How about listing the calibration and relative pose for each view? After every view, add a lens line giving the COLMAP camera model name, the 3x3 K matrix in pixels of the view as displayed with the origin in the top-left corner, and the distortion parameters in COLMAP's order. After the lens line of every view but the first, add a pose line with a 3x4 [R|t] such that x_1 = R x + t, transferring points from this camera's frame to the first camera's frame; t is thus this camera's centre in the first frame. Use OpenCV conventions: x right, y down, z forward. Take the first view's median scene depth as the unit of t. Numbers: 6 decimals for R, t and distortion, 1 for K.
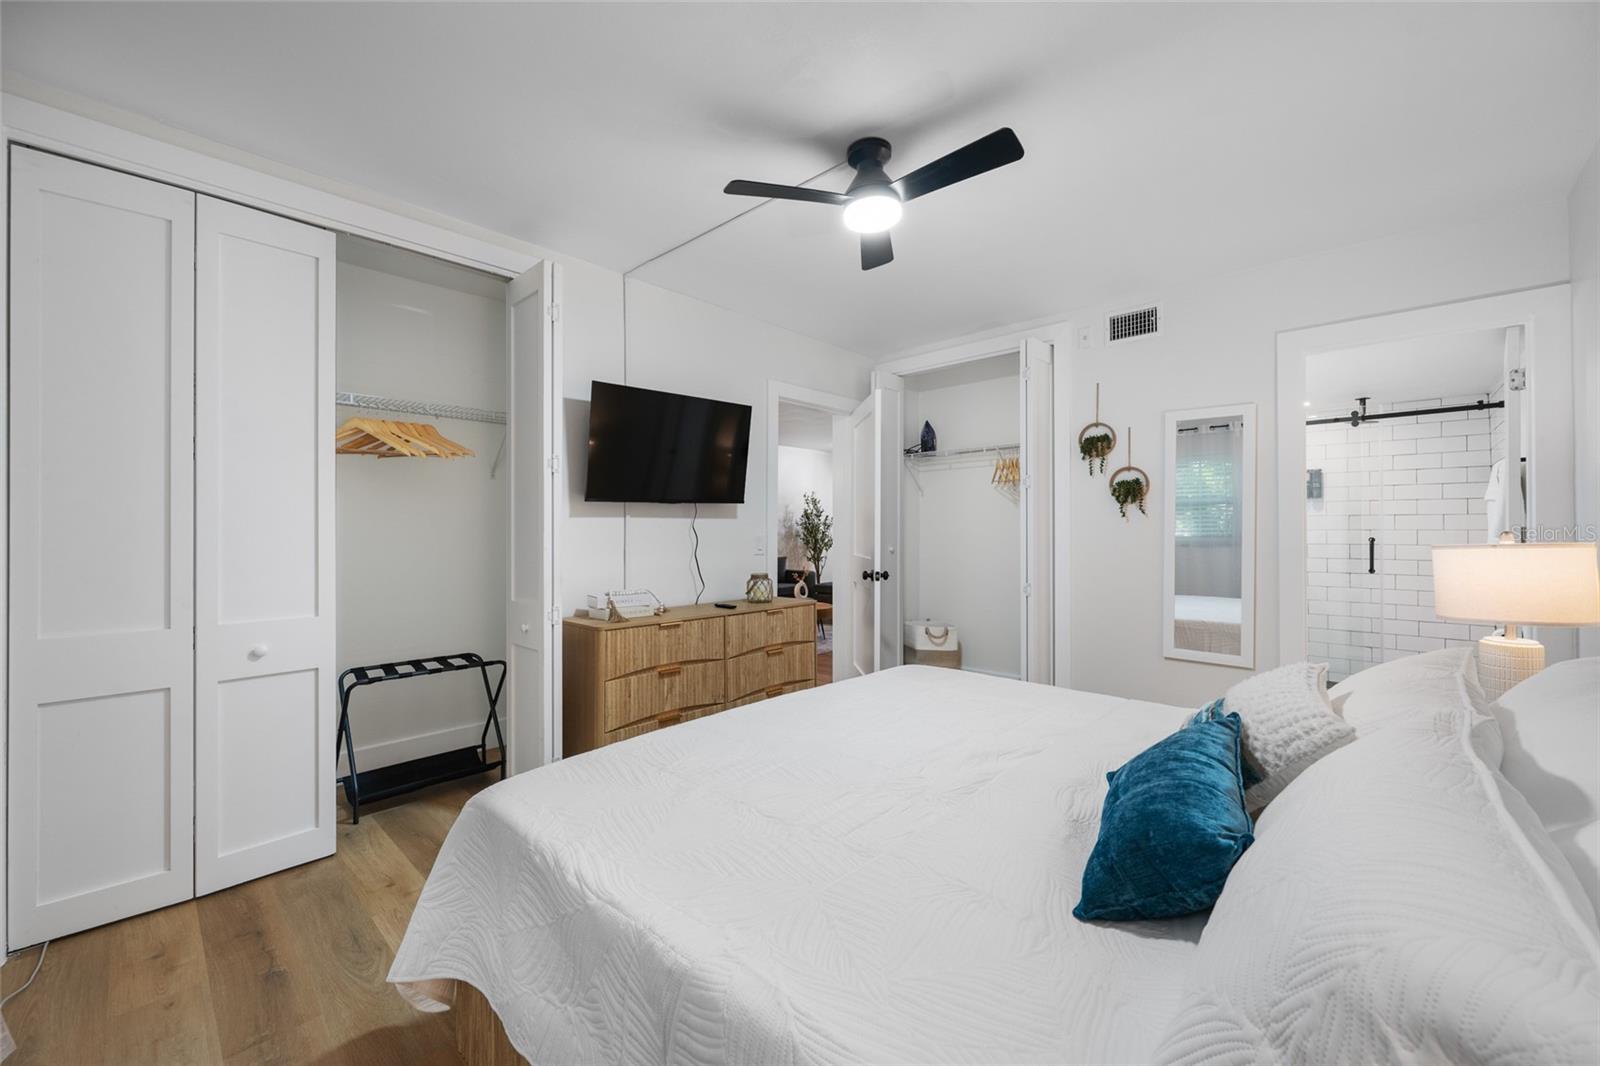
lens RADIAL K [[631.5, 0, 801.9], [0, 631.5, 527.9], [0, 0, 1]] dist [-0.000818, -0.000311]
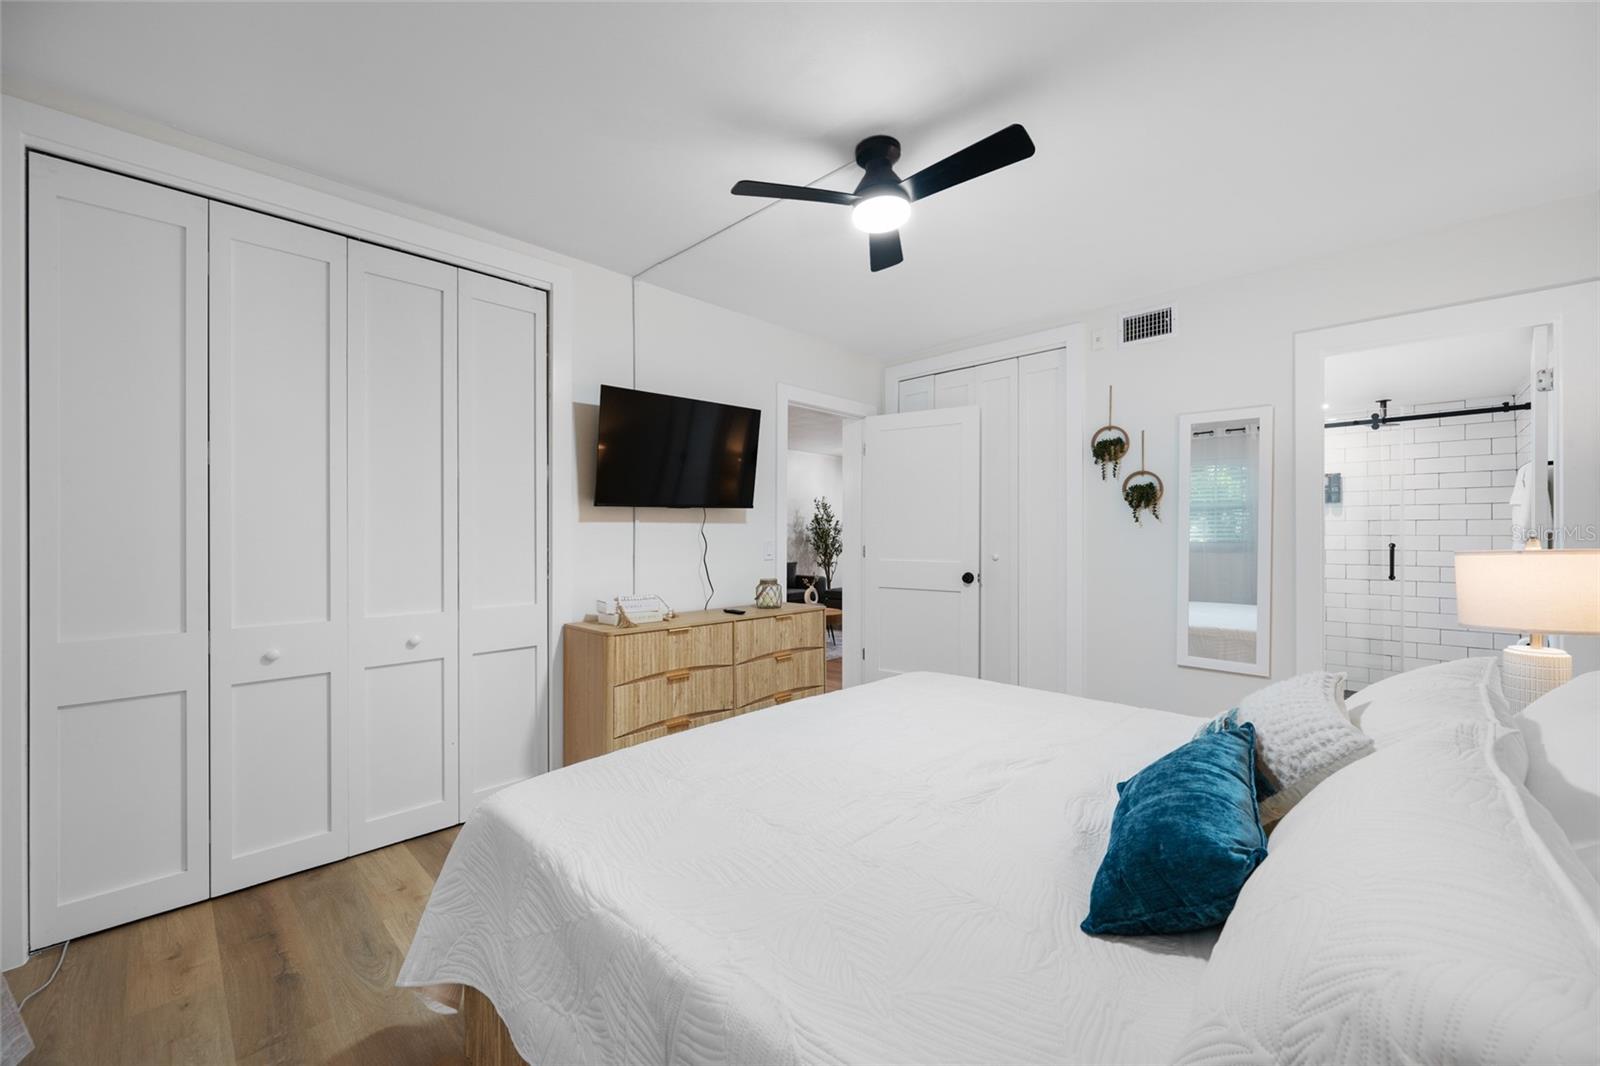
lens RADIAL K [[634.6, 0, 806.3], [0, 634.6, 536.0], [0, 0, 1]] dist [-0.001213, 0.000027]
pose [[0.999928, 0.000833, -0.011949, 0.008704], [-0.000777, 0.999989, 0.004730, 0.000060], [0.011953, -0.004720, 0.999917, 0.008710]]
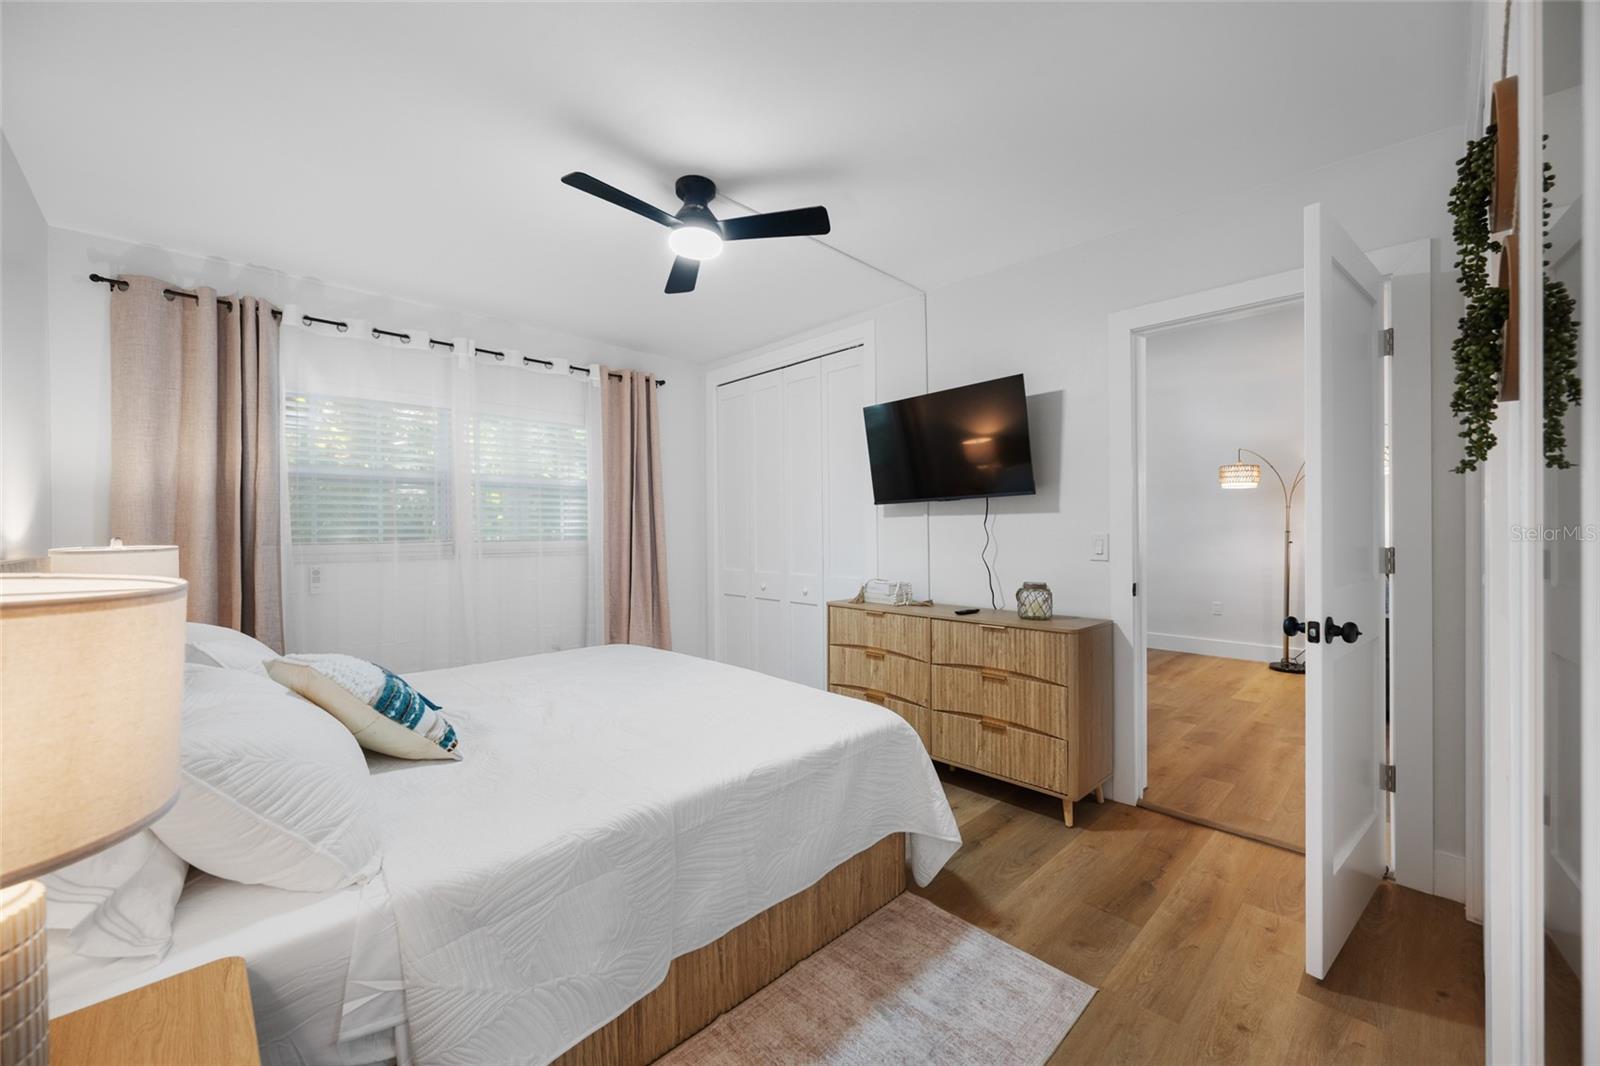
lens RADIAL K [[634.6, 0, 806.3], [0, 634.6, 536.0], [0, 0, 1]] dist [-0.001213, 0.000027]
pose [[-0.041911, 0.013177, -0.999034, 1.896028], [0.006565, 0.999895, 0.012913, 0.004770], [0.999100, -0.006017, -0.041994, 1.923936]]
